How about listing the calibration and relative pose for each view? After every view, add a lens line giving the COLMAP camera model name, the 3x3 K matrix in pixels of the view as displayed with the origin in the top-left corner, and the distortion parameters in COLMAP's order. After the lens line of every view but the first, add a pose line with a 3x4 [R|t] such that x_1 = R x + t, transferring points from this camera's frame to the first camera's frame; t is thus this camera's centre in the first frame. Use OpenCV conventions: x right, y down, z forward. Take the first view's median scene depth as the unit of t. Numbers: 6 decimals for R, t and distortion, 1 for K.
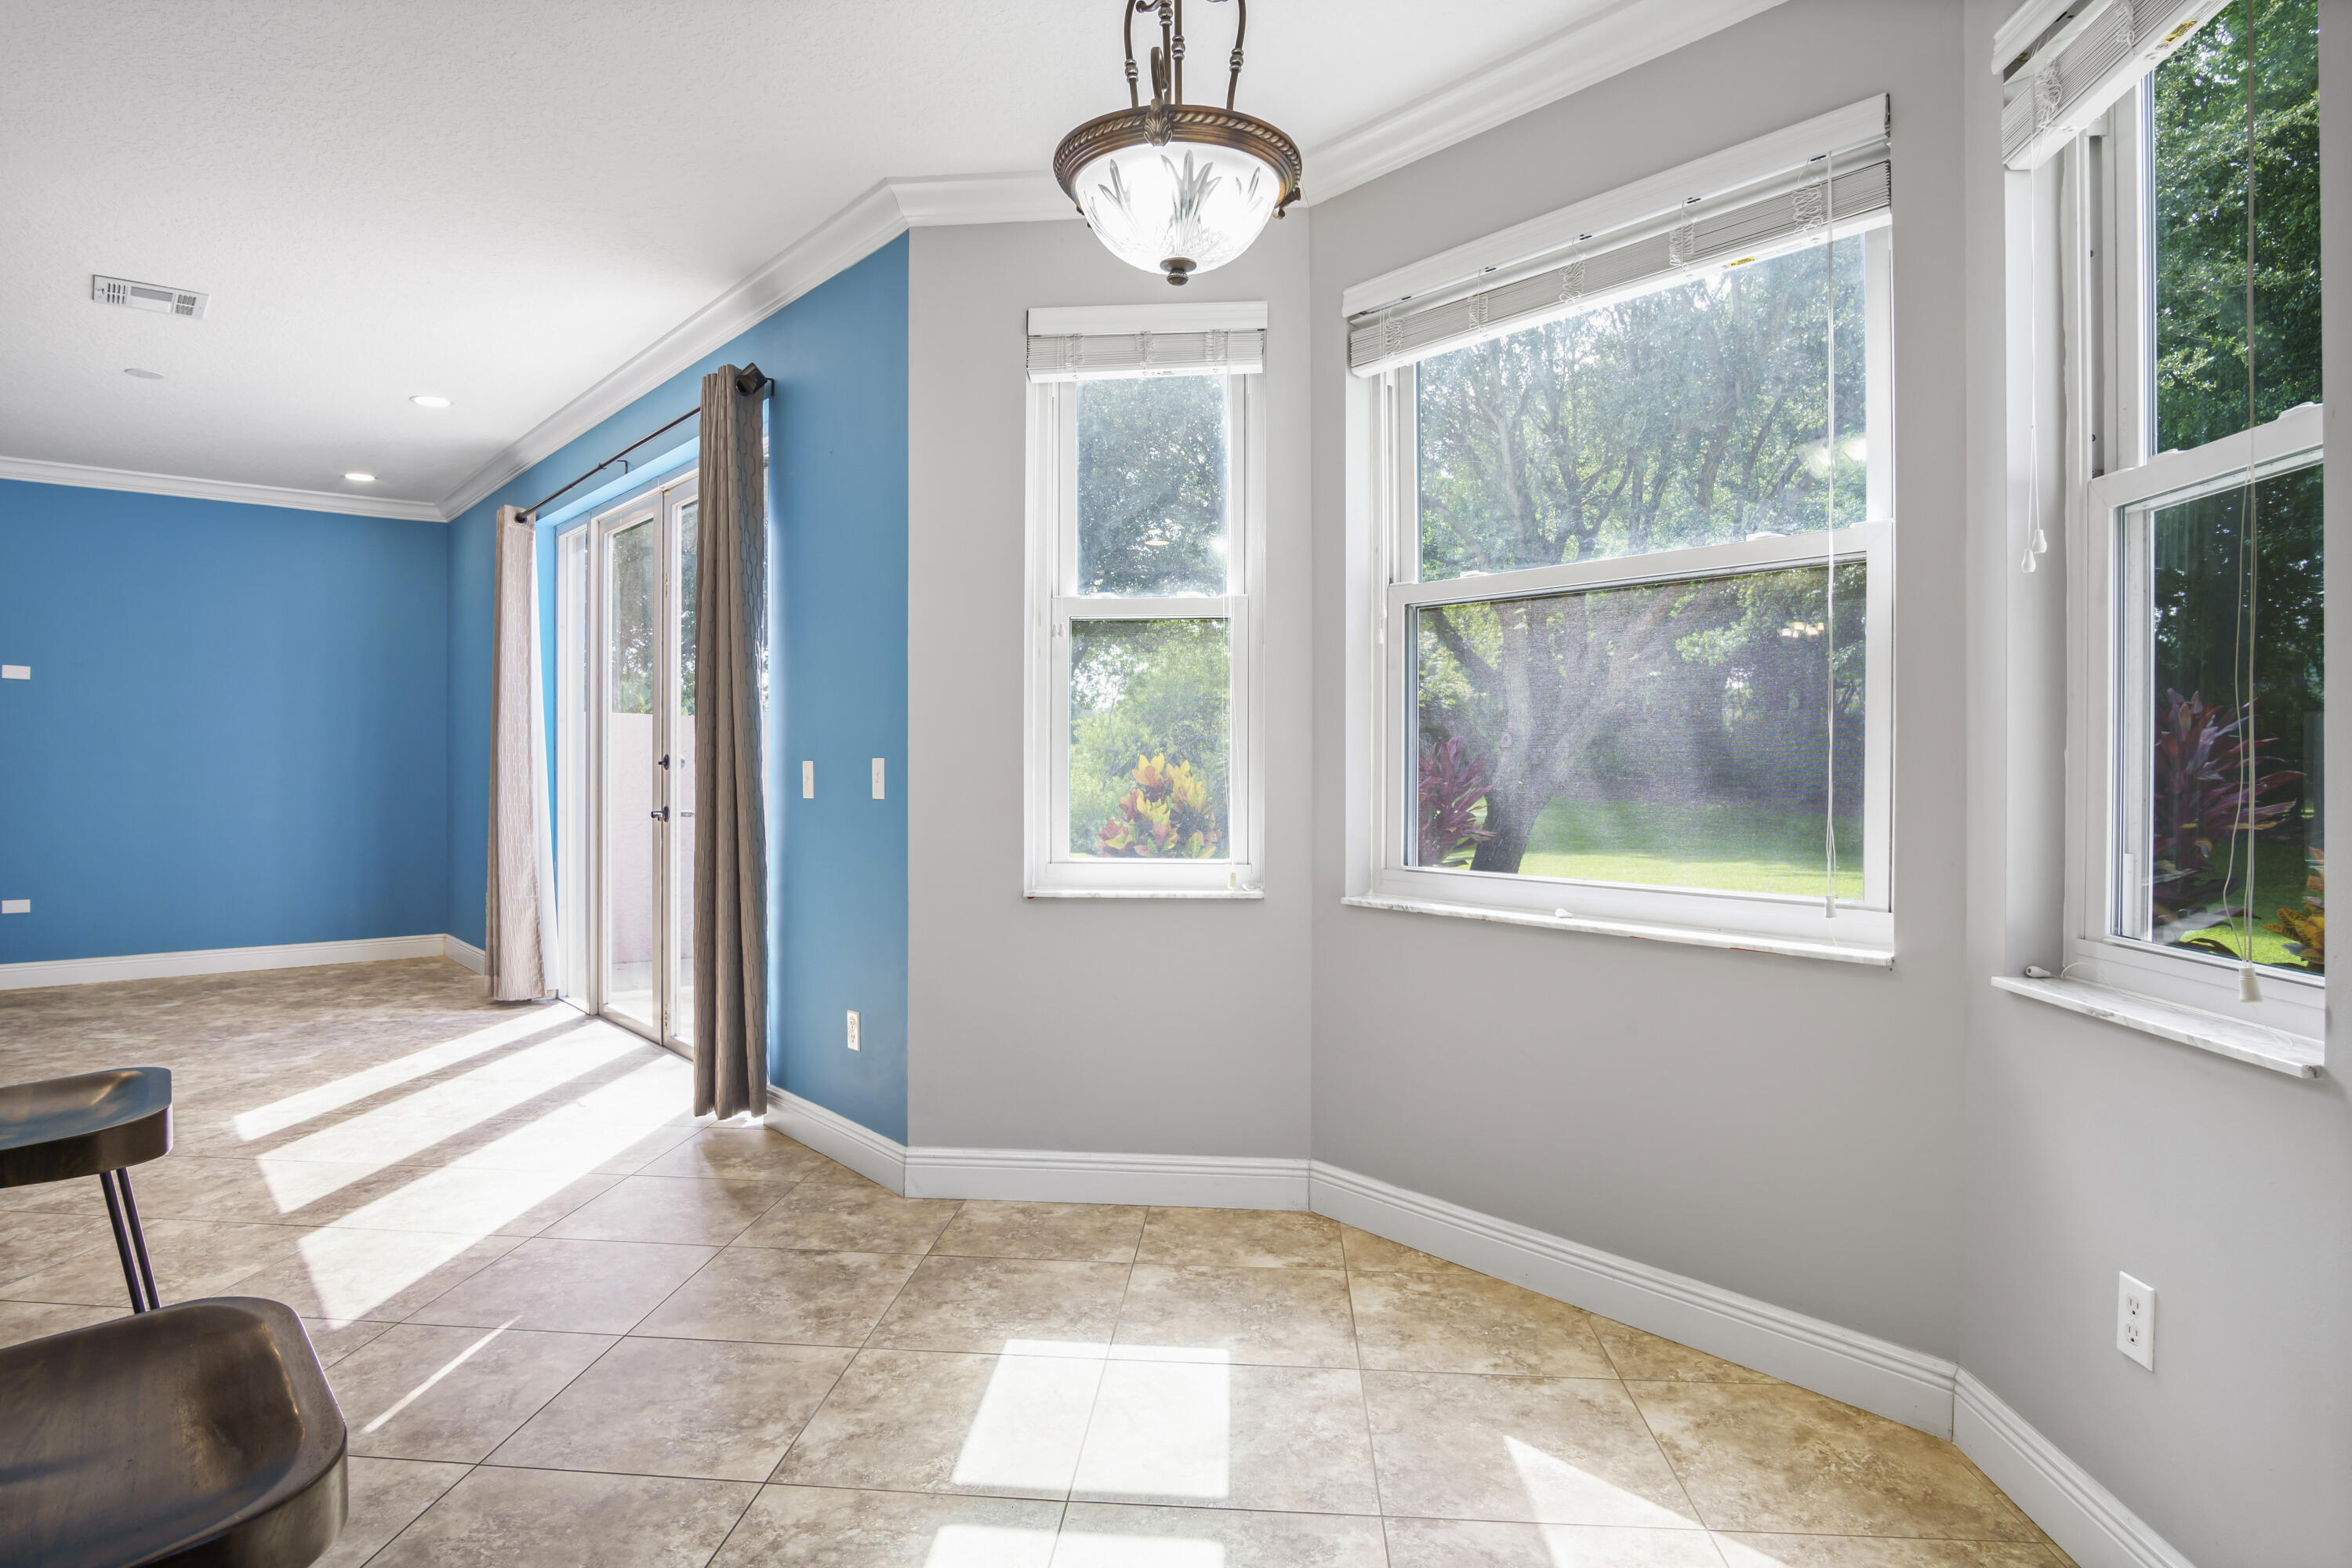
lens RADIAL K [[1301.7, 0, 1144.7], [0, 1301.7, 745.9], [0, 0, 1]] dist [-0.040065, 0.000096]
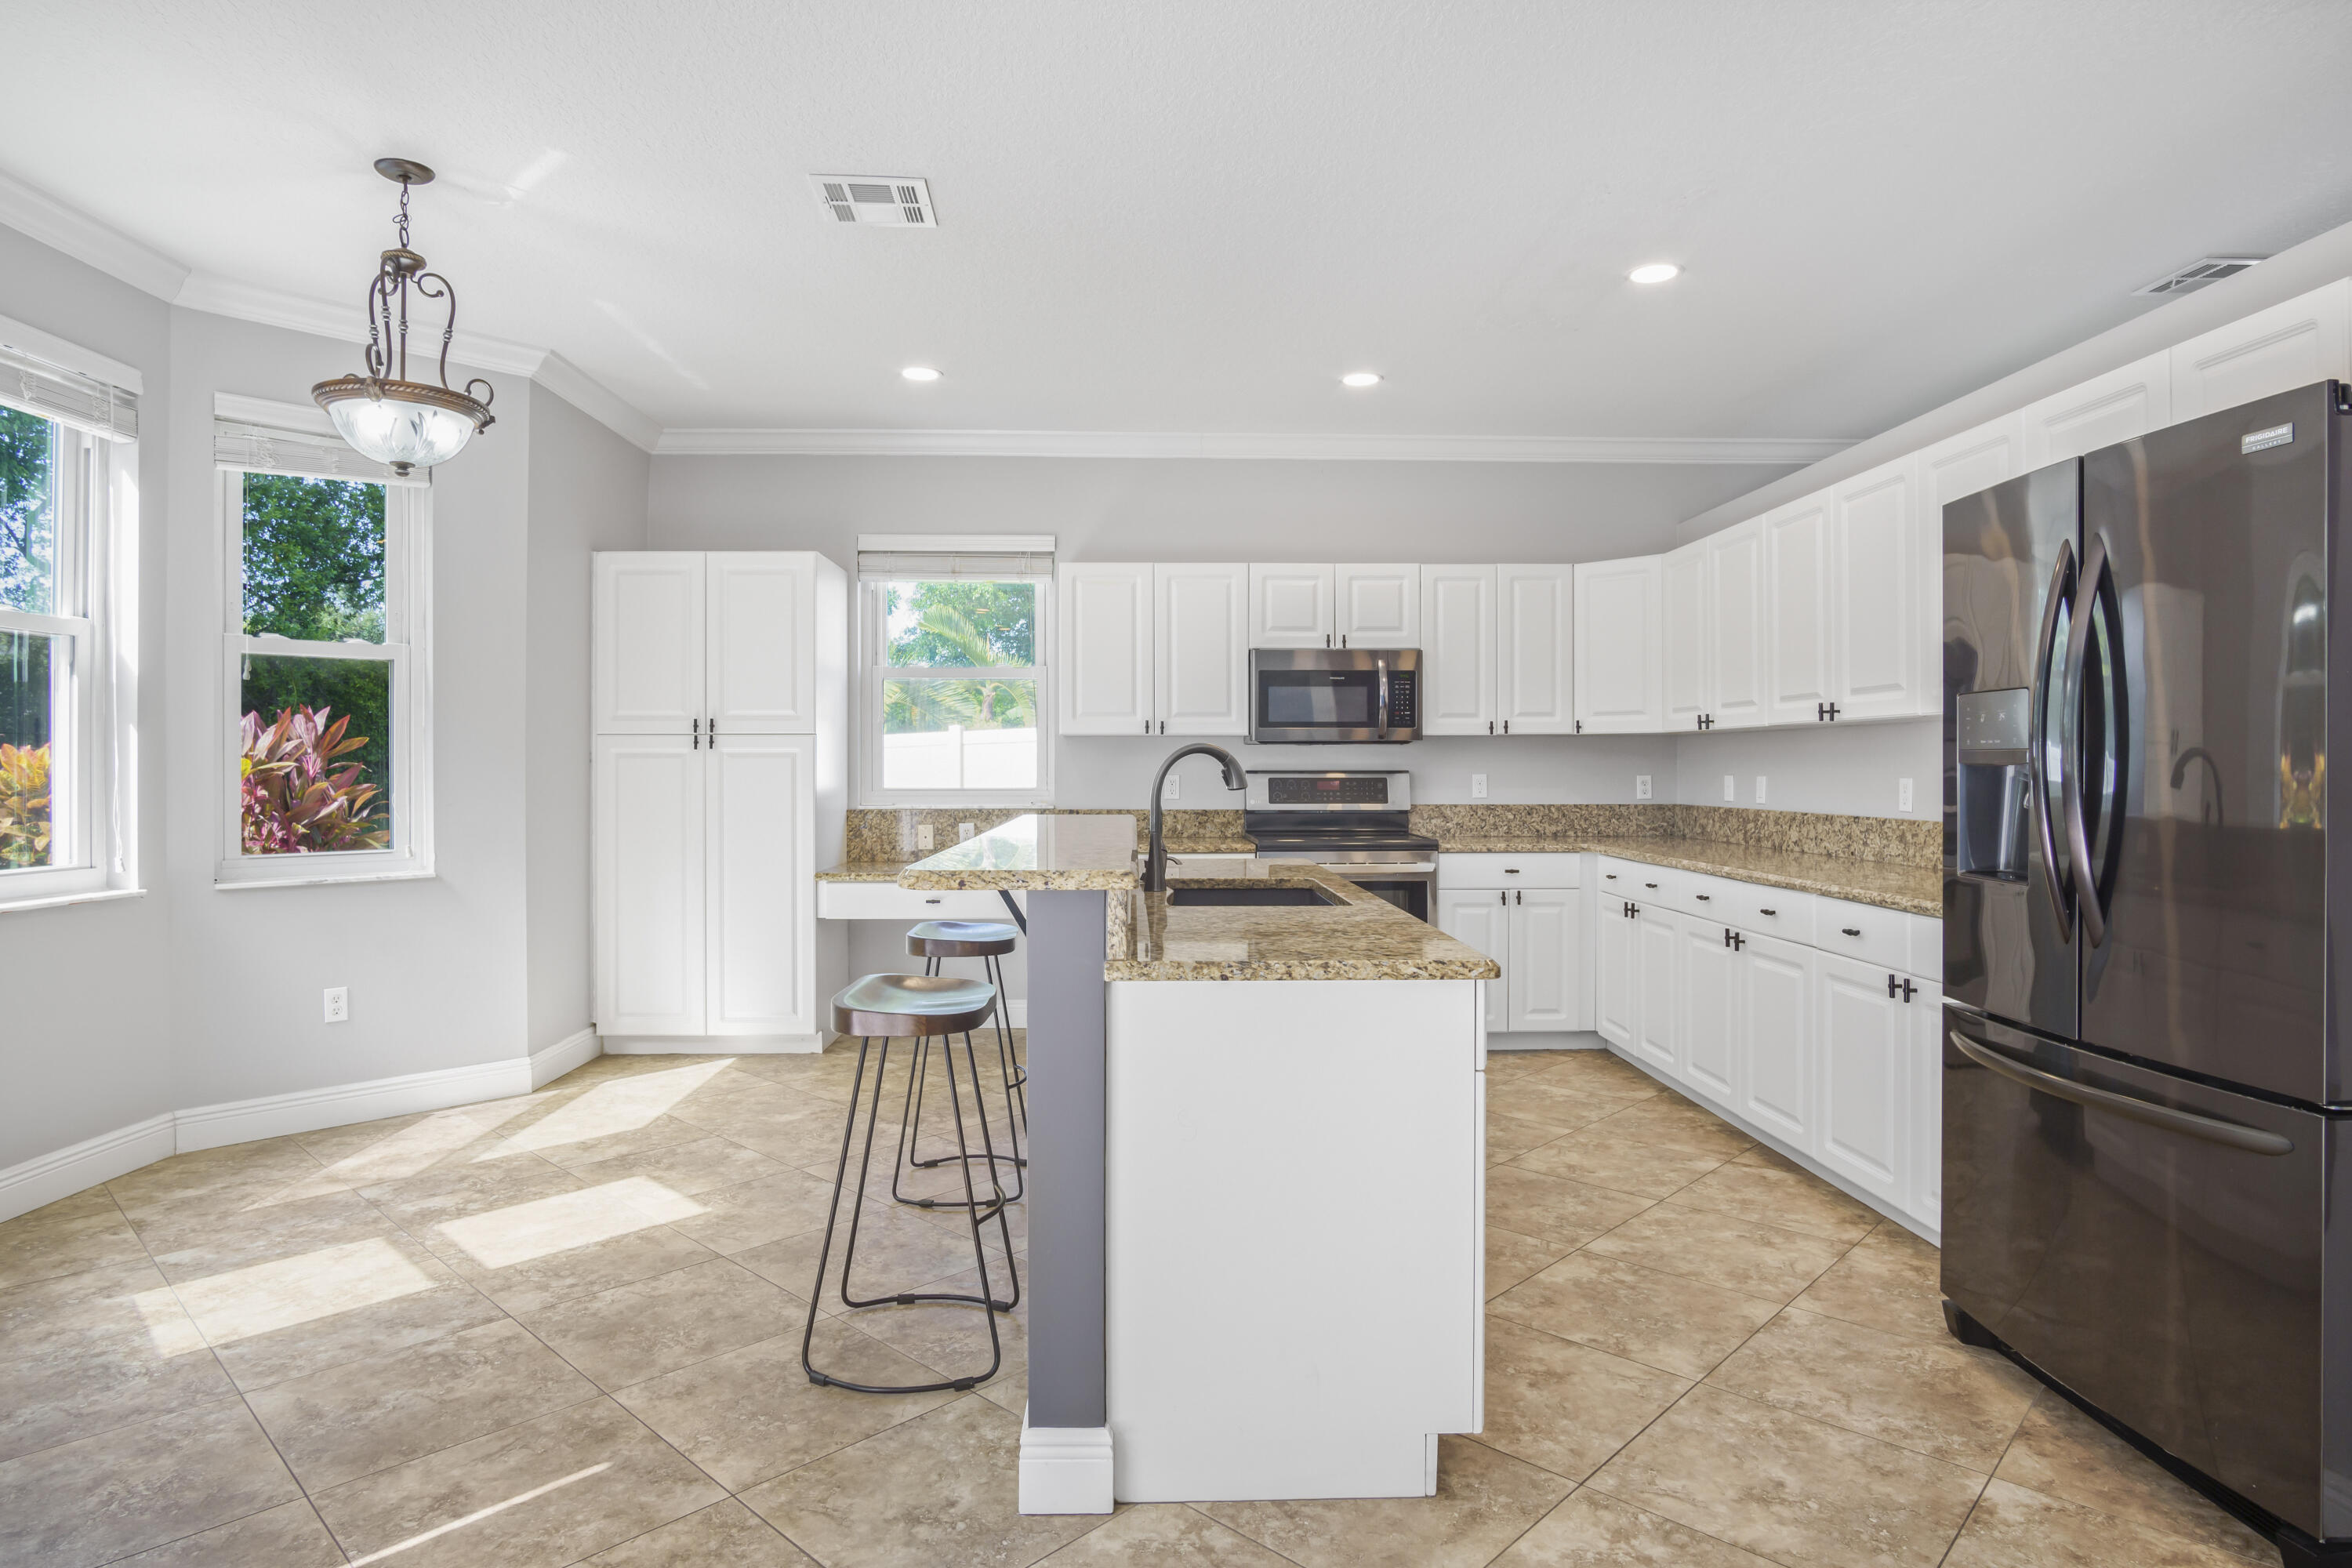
lens RADIAL K [[1301.7, 0, 1144.7], [0, 1301.7, 745.9], [0, 0, 1]] dist [-0.040065, 0.000096]
pose [[-0.770376, 0.010293, 0.637506, -1.502349], [-0.002565, 0.999812, -0.019243, 0.003985], [-0.637584, -0.016459, -0.770205, 1.460812]]
